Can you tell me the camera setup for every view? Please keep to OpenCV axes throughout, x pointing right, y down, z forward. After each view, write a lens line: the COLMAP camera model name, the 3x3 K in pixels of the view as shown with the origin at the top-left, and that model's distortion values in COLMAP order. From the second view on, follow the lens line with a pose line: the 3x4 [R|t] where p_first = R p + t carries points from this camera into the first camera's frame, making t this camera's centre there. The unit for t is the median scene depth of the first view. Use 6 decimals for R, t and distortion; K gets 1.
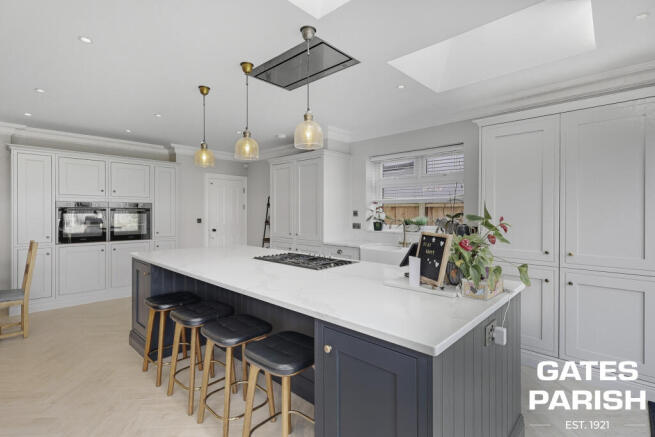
lens RADIAL K [[313.4, 0, 330.6], [0, 313.4, 214.6], [0, 0, 1]] dist [-0.001601, -0.000444]
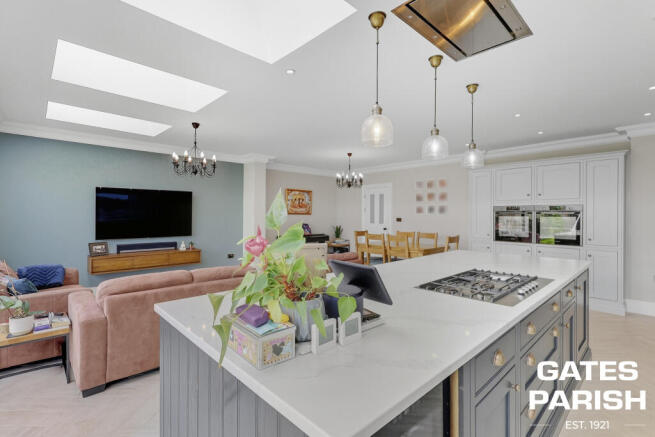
lens RADIAL K [[313.4, 0, 328.5], [0, 313.4, 214.1], [0, 0, 1]] dist [-0.001601, -0.000444]
pose [[-0.067116, -0.000075, -0.997745, 0.389486], [-0.005093, 0.999987, 0.000267, -0.008563], [0.997732, 0.005099, -0.067115, 0.411086]]
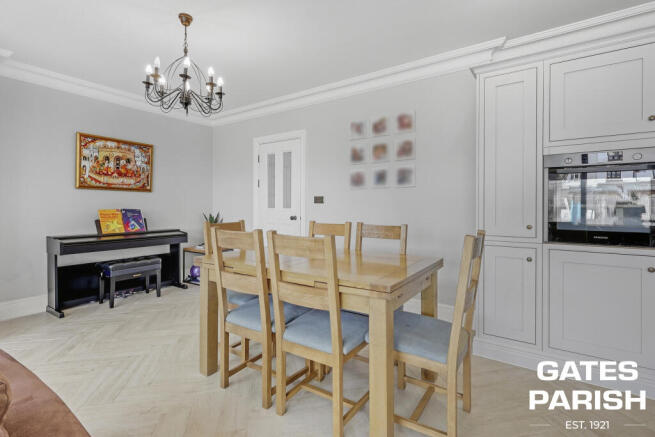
lens RADIAL K [[313.4, 0, 329.6], [0, 313.4, 206.7], [0, 0, 1]] dist [-0.001601, -0.000444]
pose [[0.158530, 0.000486, -0.987354, -0.421571], [-0.004326, 0.999991, -0.000202, 0.037673], [0.987345, 0.004303, 0.158530, 0.562348]]
